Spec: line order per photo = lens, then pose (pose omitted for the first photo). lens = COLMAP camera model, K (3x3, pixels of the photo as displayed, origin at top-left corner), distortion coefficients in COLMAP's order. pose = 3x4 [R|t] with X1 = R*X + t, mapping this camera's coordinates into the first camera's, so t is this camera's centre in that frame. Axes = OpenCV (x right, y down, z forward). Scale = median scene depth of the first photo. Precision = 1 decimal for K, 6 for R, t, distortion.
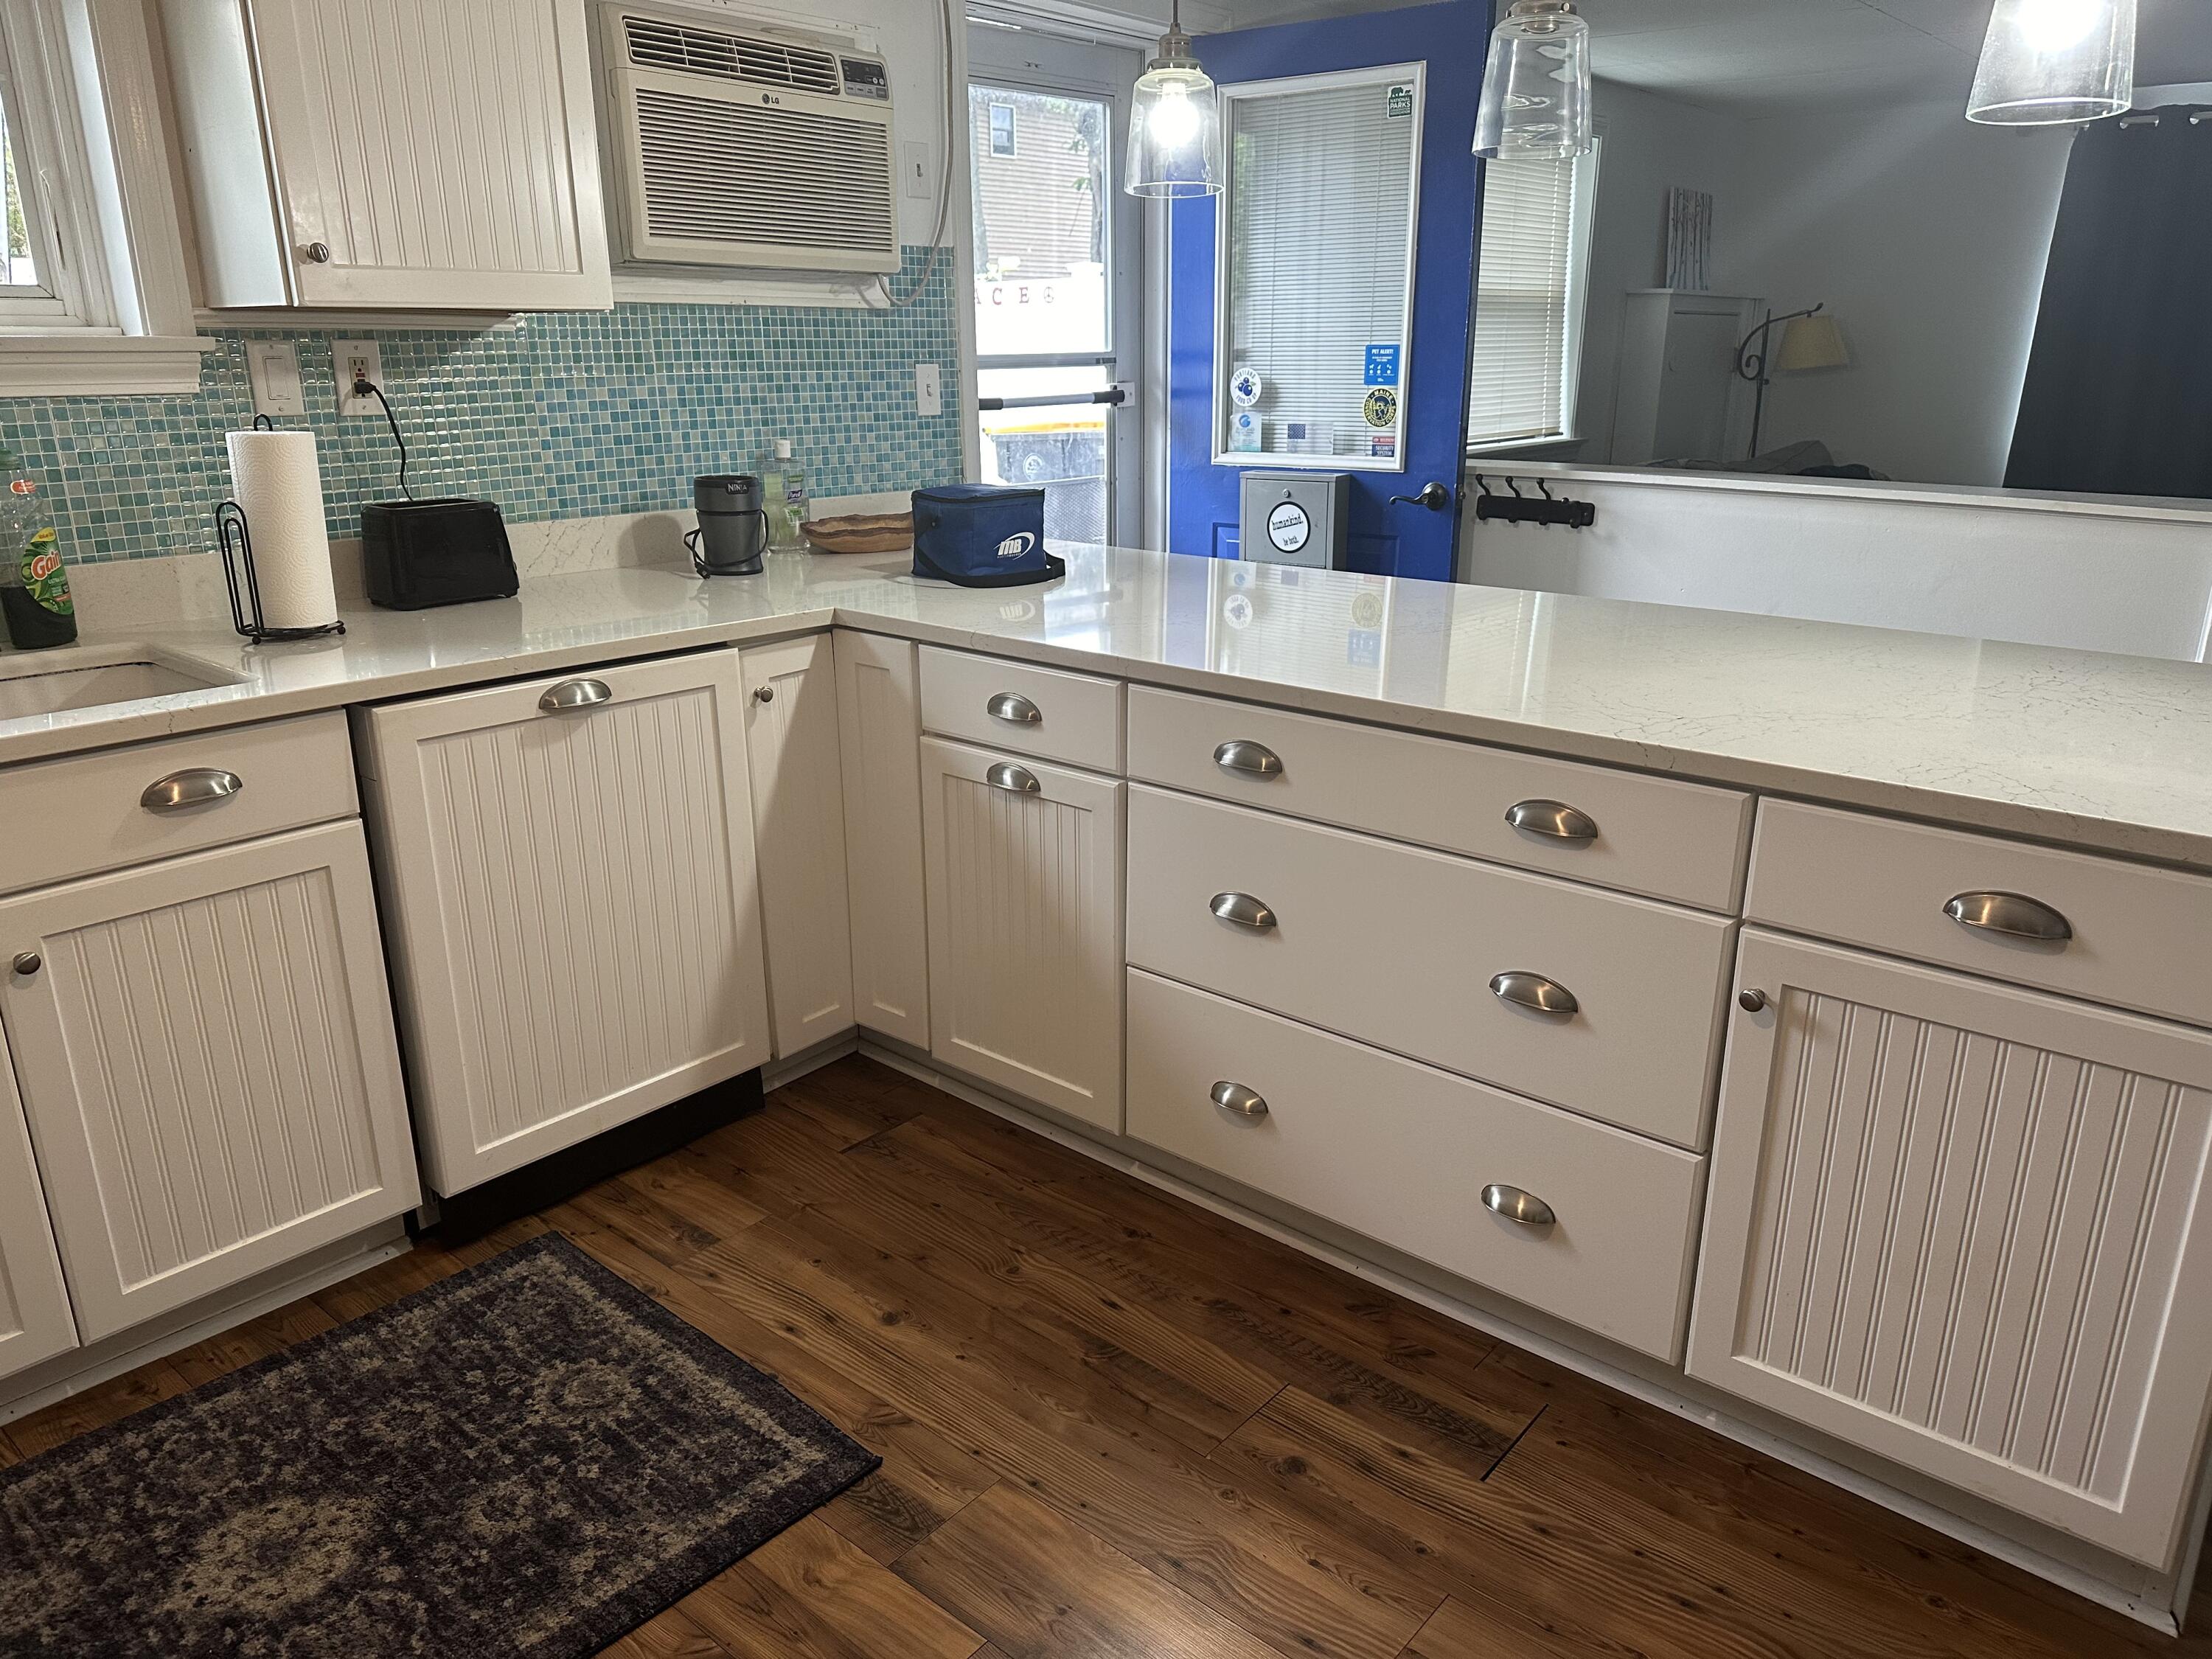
lens RADIAL K [[1538.1, 0, 1106.0], [0, 1538.1, 829.5], [0, 0, 1]] dist [0.003414, -0.002957]
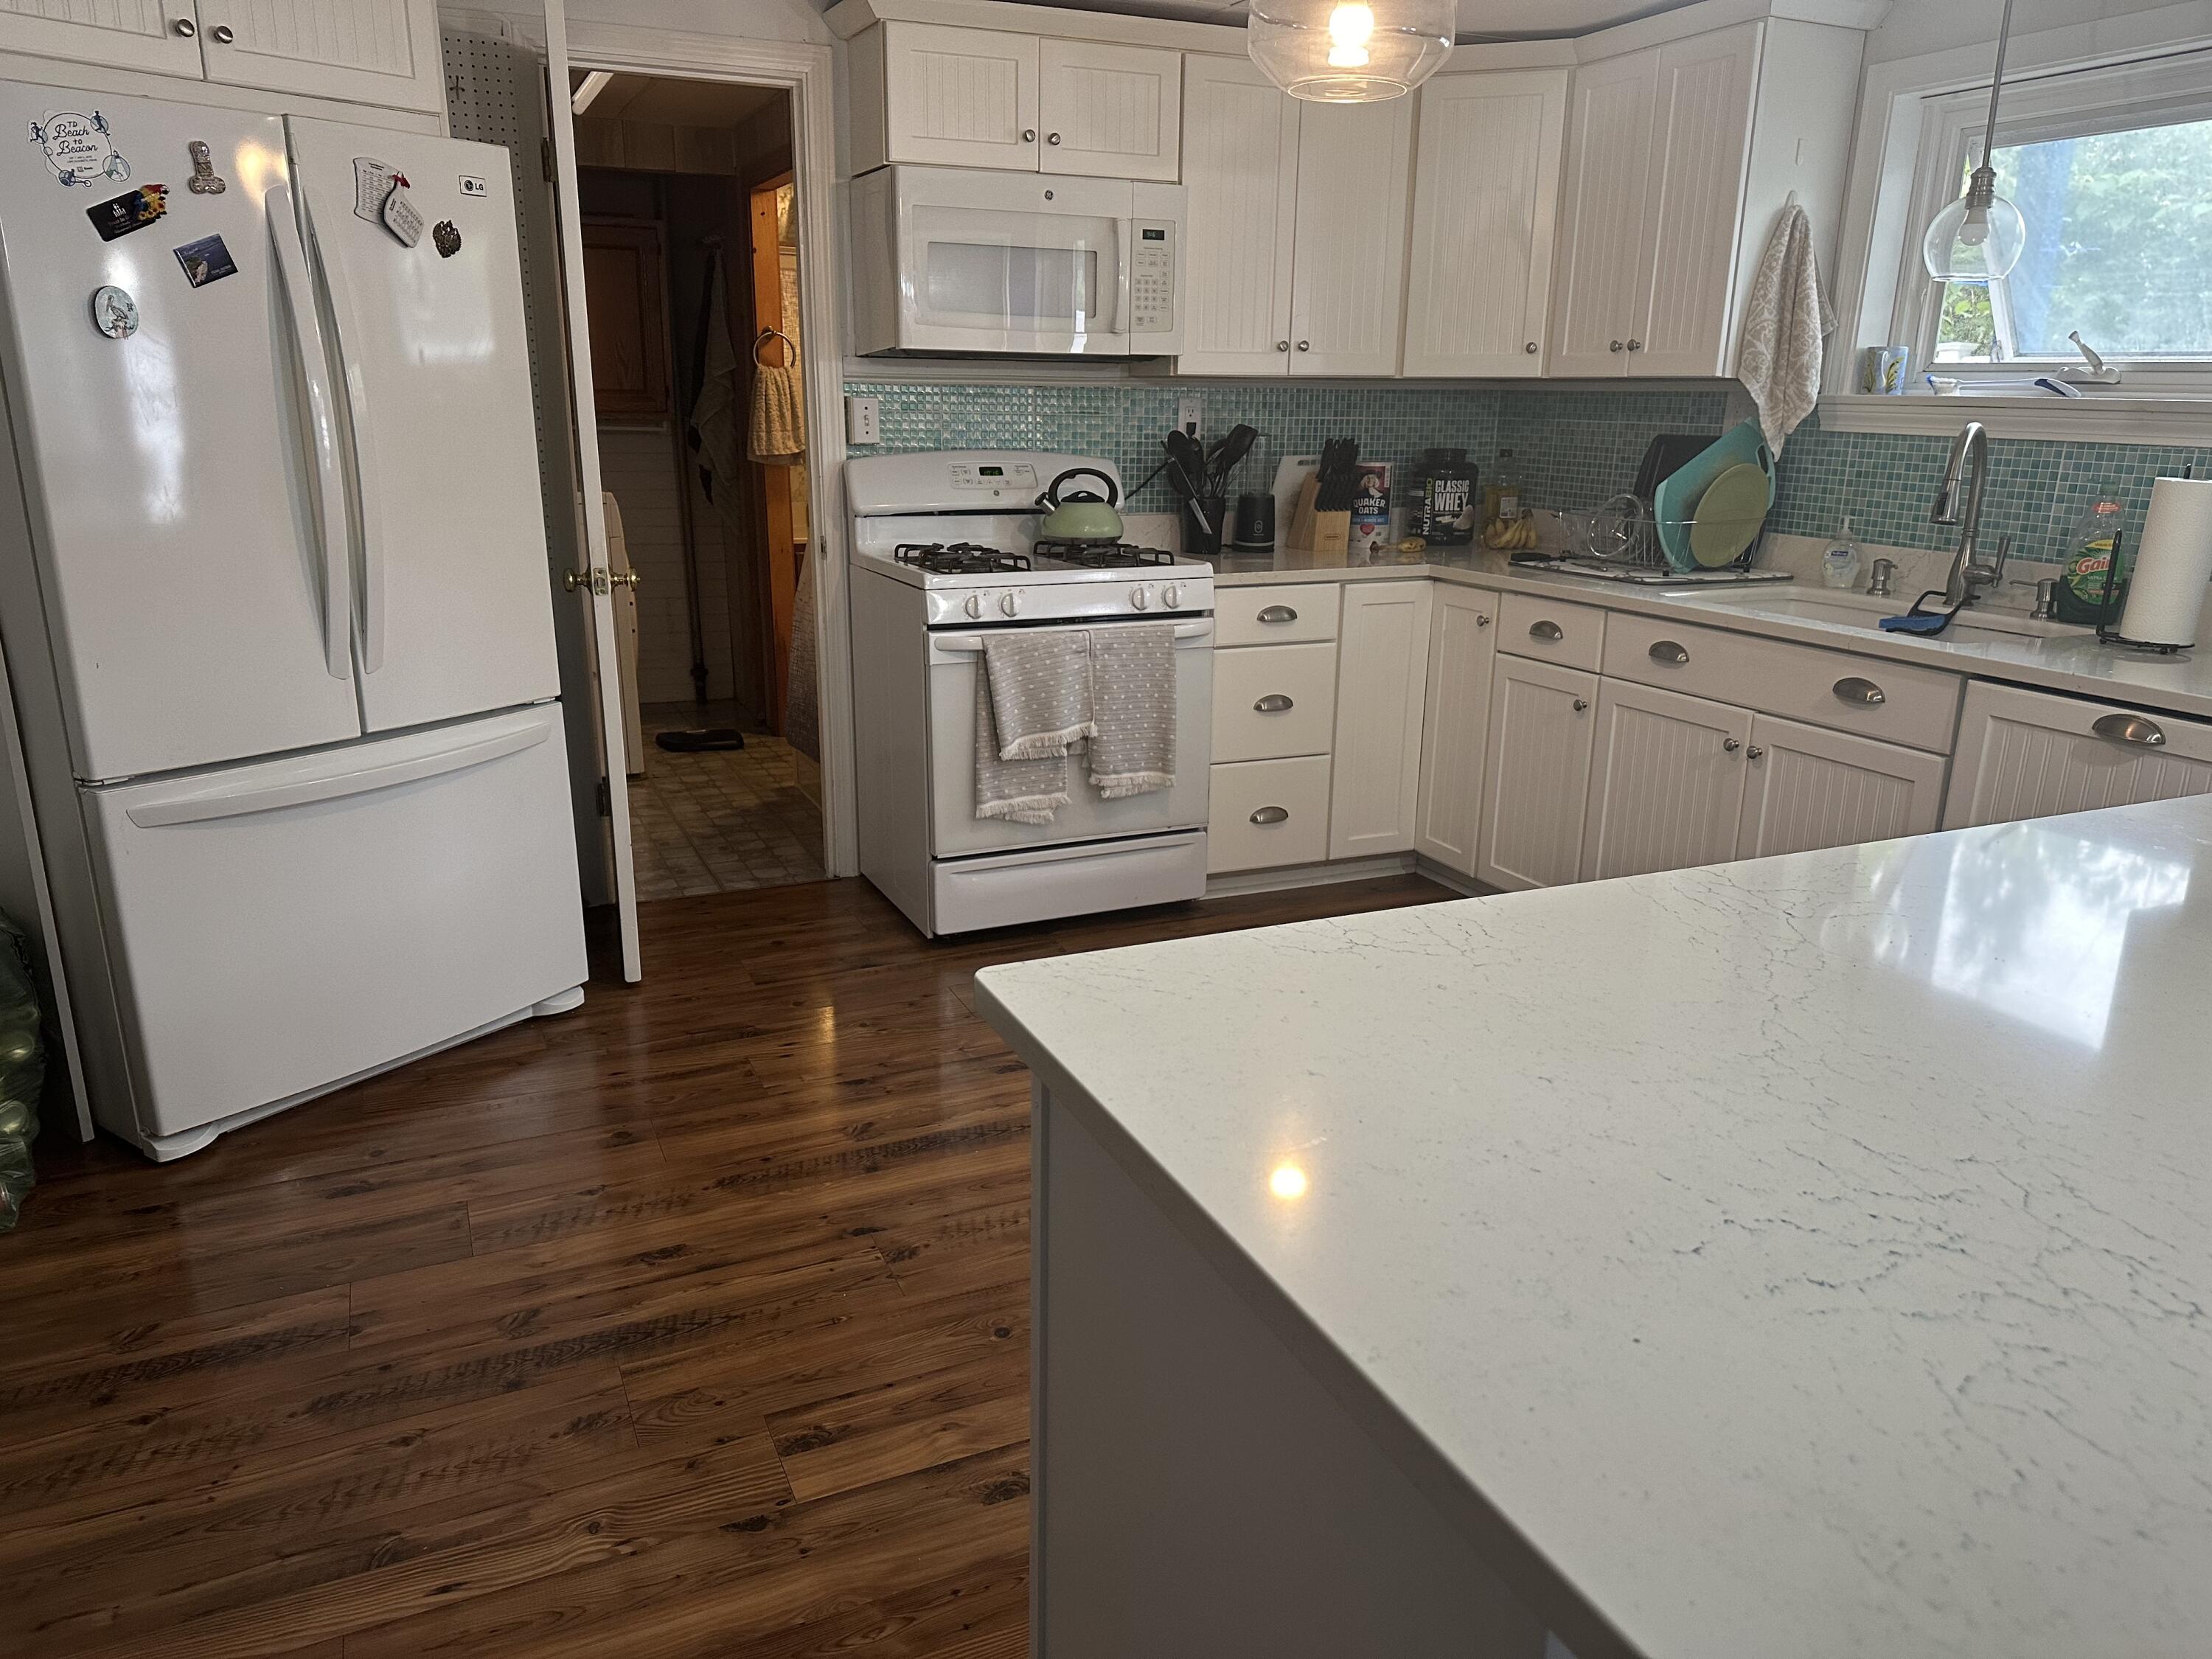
lens RADIAL K [[1538.1, 0, 1106.0], [0, 1538.1, 829.5], [0, 0, 1]] dist [0.003414, -0.002957]
pose [[-0.404749, 0.252826, -0.878782, 1.093682], [-0.285206, 0.878176, 0.384011, -0.279296], [0.868813, 0.406062, -0.283333, 0.825483]]
